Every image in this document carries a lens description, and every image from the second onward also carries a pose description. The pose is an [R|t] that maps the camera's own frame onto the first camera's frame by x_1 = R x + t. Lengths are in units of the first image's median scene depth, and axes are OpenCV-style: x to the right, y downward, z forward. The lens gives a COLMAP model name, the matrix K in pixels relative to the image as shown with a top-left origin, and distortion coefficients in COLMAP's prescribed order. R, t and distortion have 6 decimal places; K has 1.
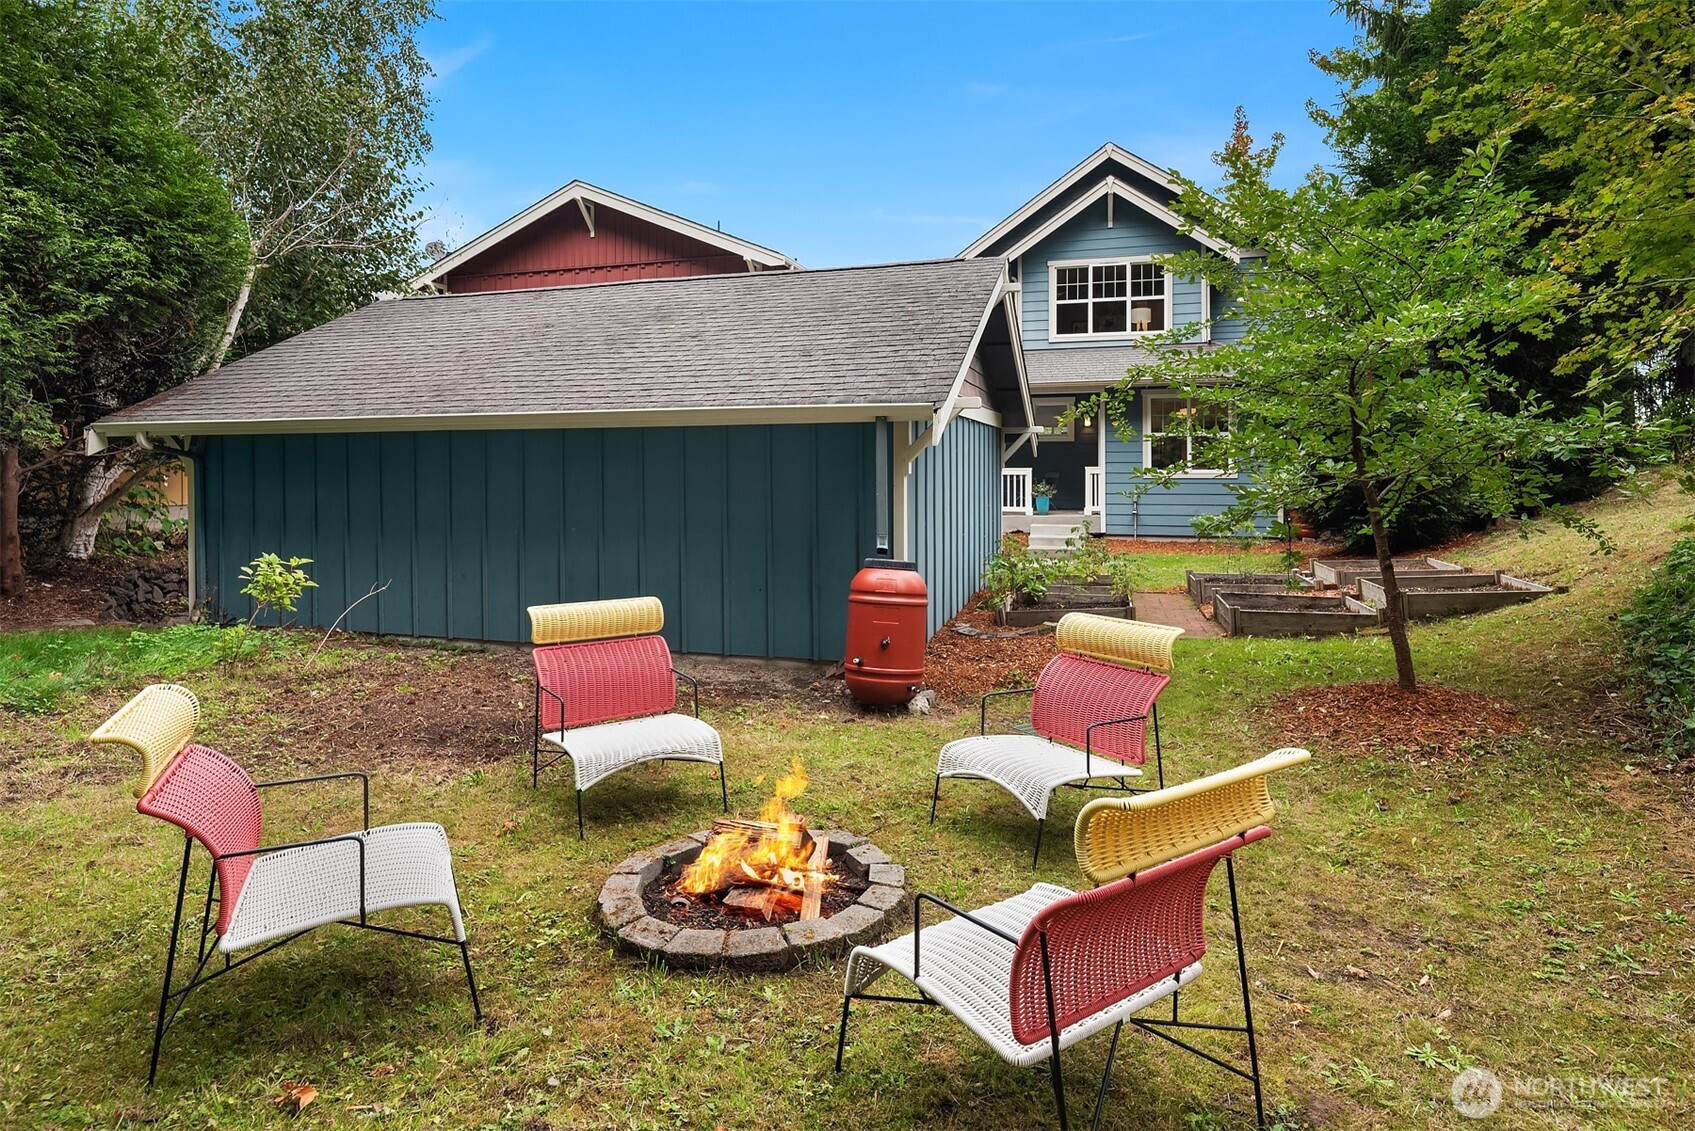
lens RADIAL K [[926.4, 0, 839.4], [0, 926.4, 483.6], [0, 0, 1]] dist [0.002402, -0.008003]
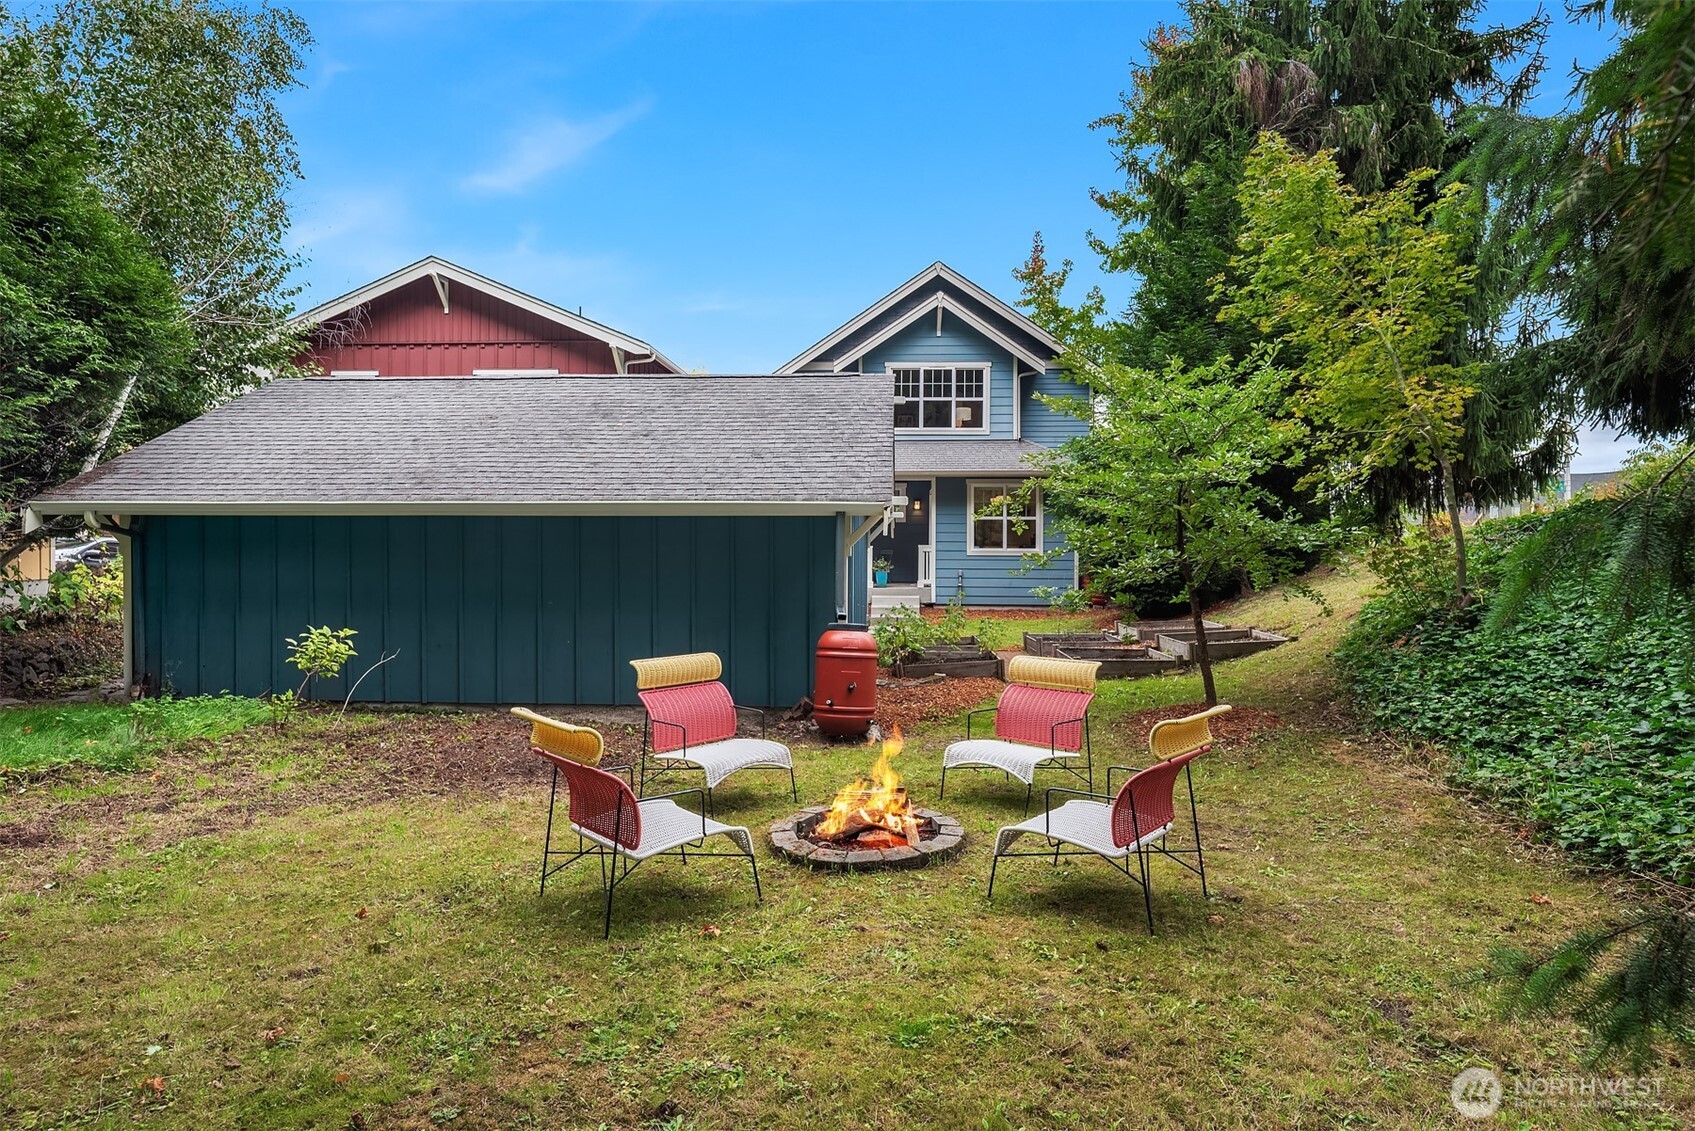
lens RADIAL K [[926.4, 0, 845.5], [0, 926.4, 563.7], [0, 0, 1]] dist [0.002402, -0.008003]
pose [[0.971639, 0.000828, 0.236469, -0.205176], [-0.002765, 0.999965, 0.007858, -0.008784], [-0.236454, -0.008289, 0.971607, -0.198780]]
